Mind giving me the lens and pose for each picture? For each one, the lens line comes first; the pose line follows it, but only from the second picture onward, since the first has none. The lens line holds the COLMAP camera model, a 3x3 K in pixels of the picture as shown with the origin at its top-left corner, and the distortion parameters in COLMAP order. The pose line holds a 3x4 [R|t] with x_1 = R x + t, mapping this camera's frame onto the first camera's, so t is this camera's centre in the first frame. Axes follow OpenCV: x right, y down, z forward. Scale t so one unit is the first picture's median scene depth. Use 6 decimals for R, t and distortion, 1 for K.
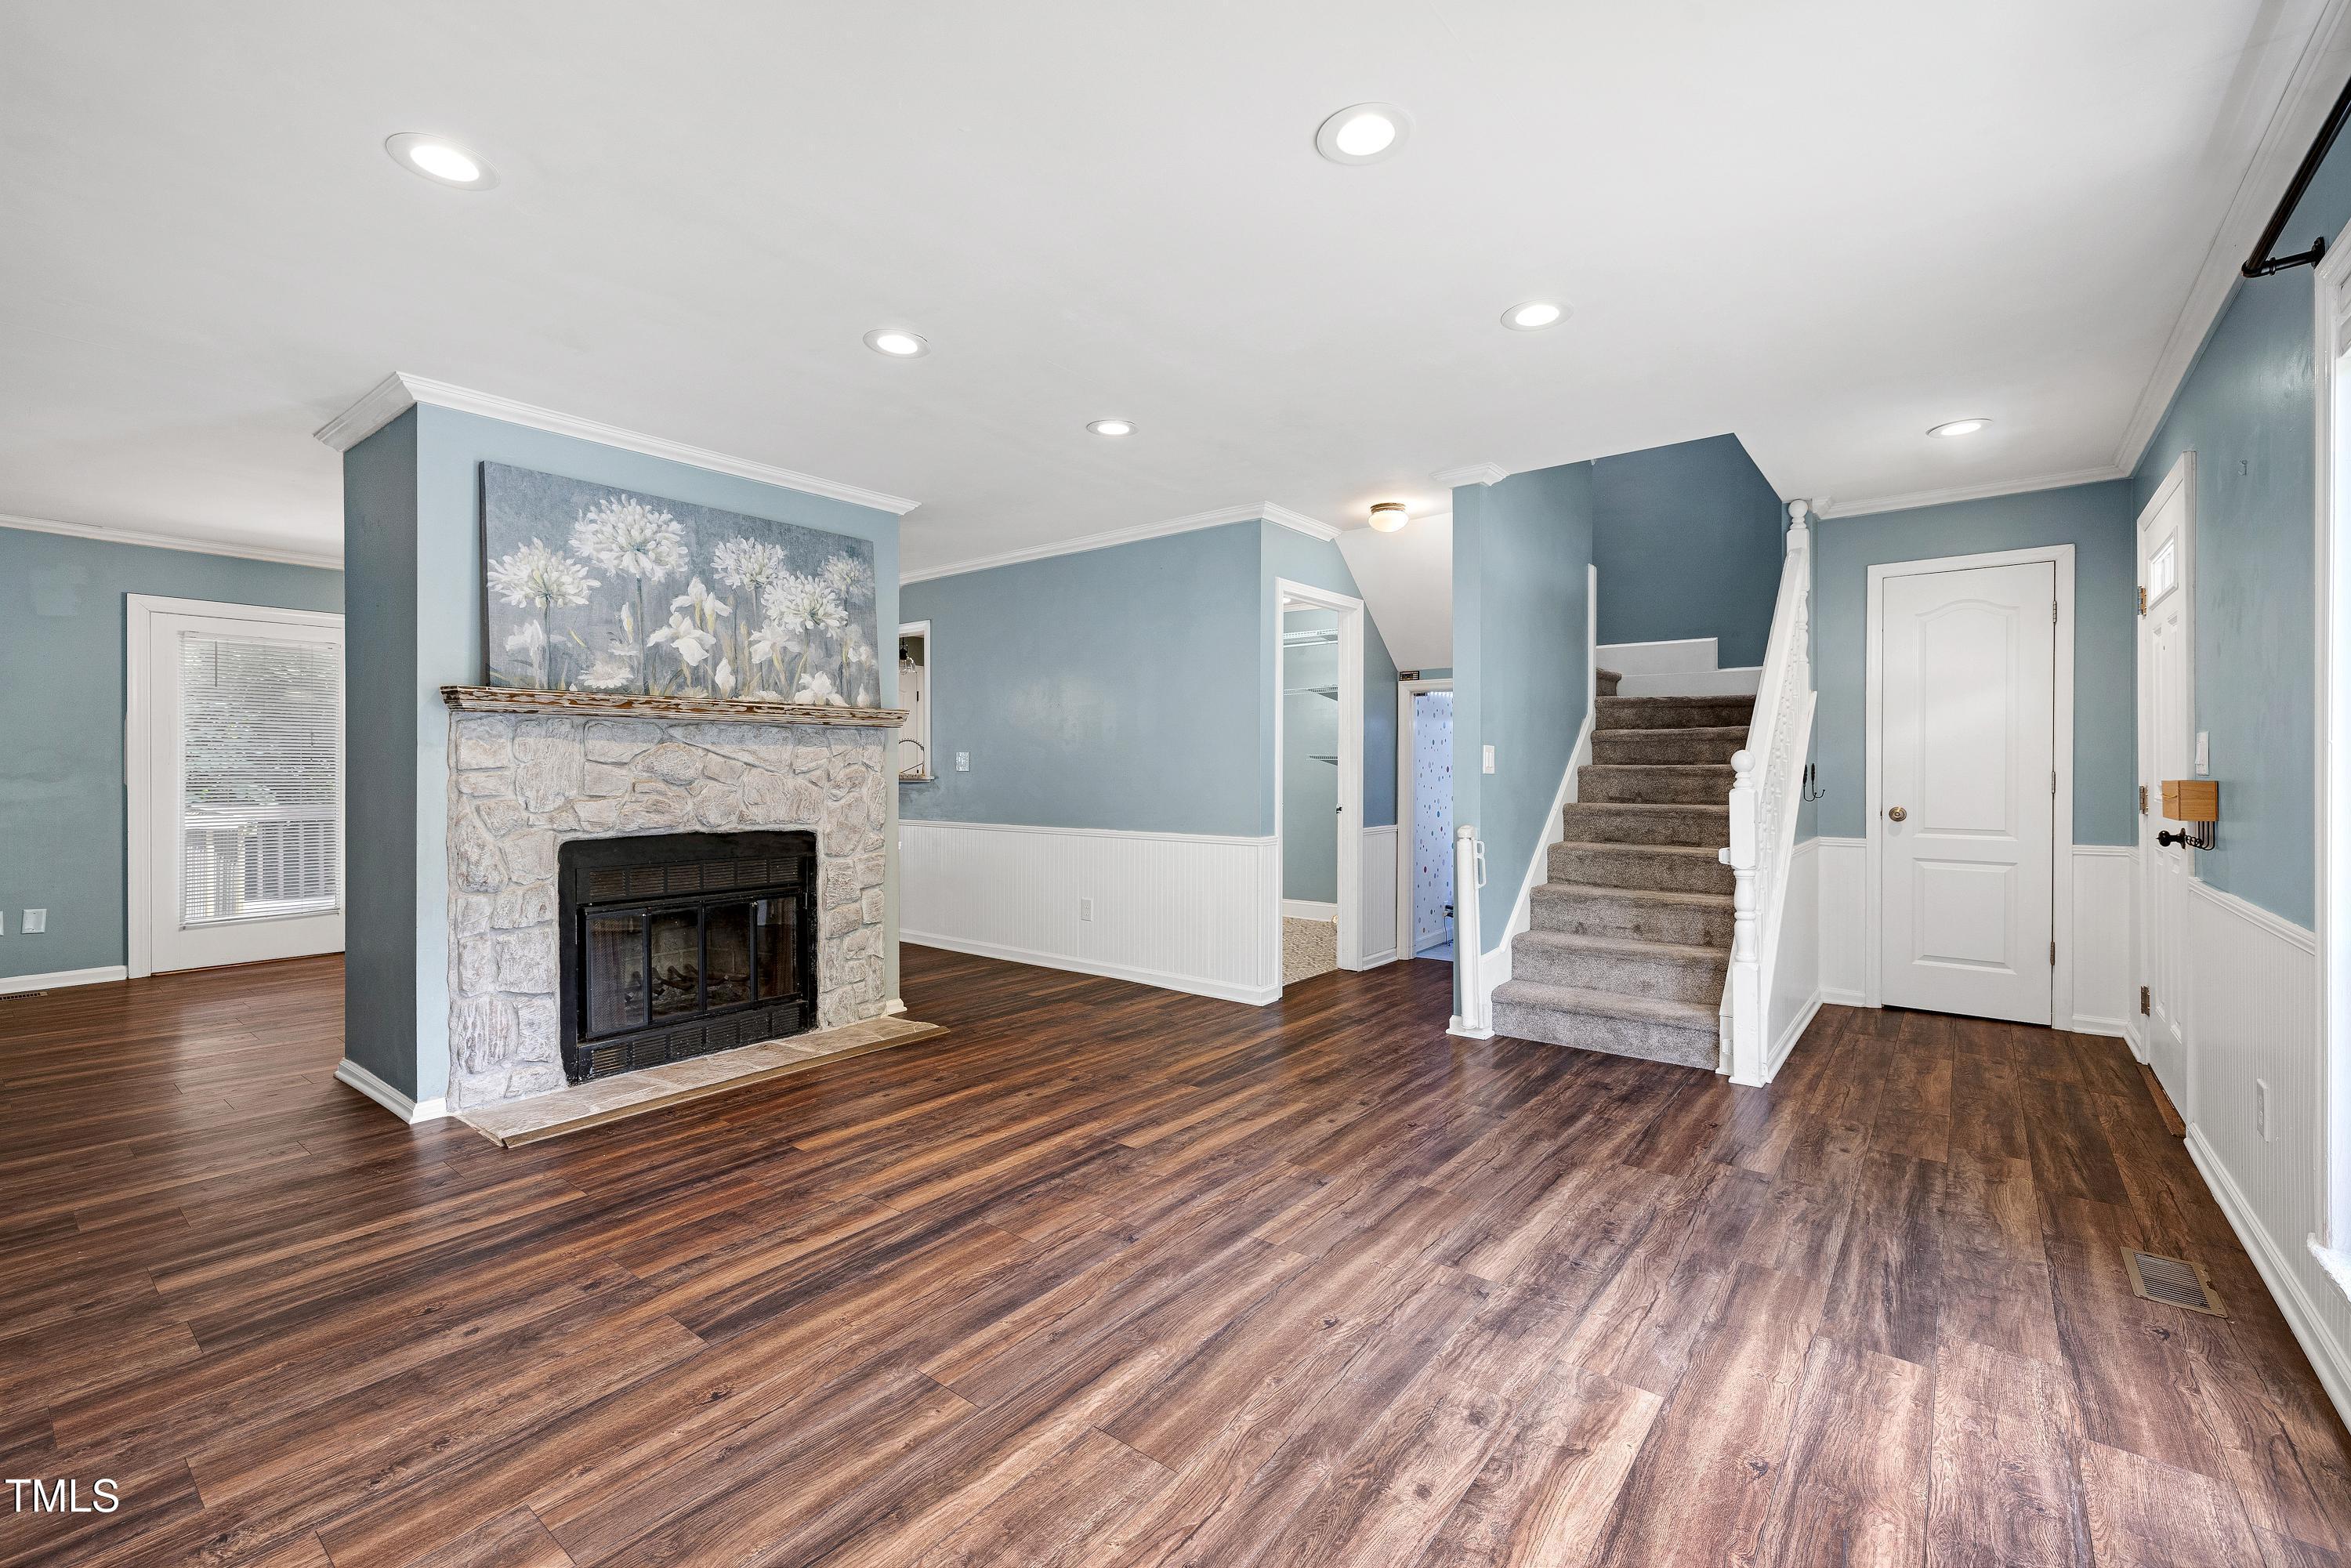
lens RADIAL K [[1003.3, 0, 1174.1], [0, 1003.3, 773.0], [0, 0, 1]] dist [0.008520, -0.000228]
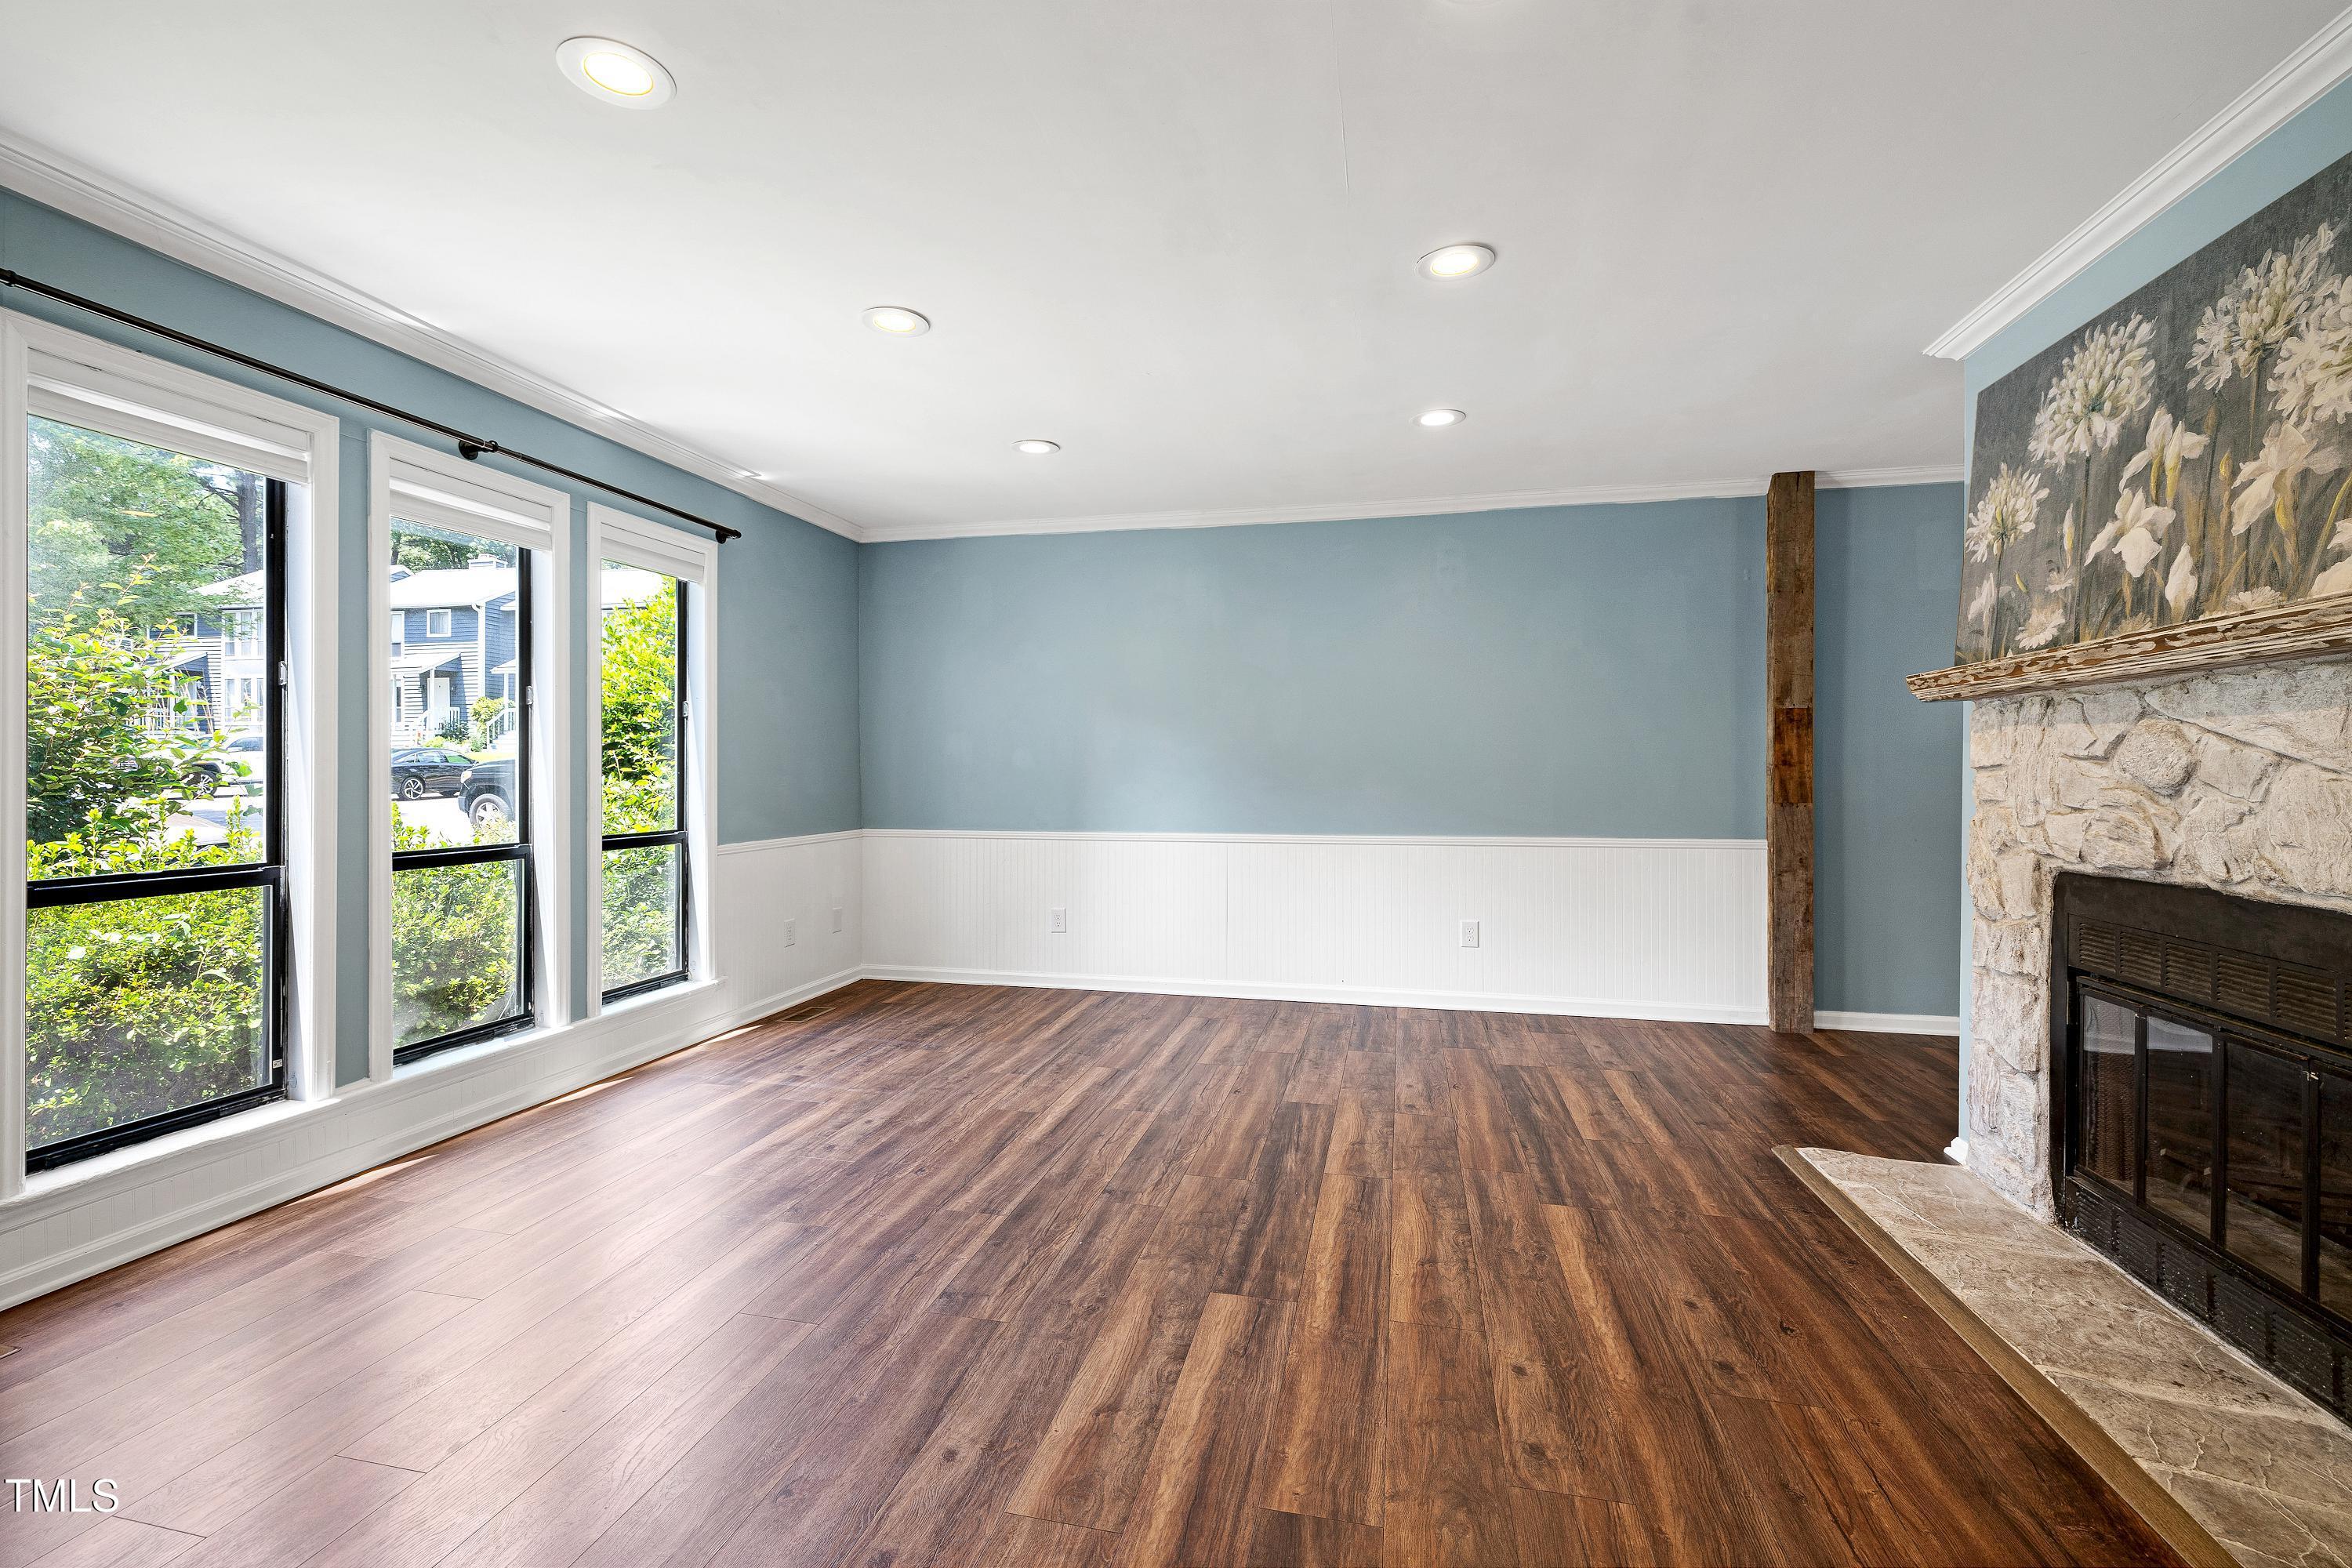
lens RADIAL K [[1003.7, 0, 1174.6], [0, 1003.7, 773.0], [0, 0, 1]] dist [0.008520, -0.000228]
pose [[-0.902726, 0.001817, -0.430213, 0.298294], [-0.000482, 0.999986, 0.005235, -0.003841], [0.430216, 0.004933, -0.902712, 1.646855]]
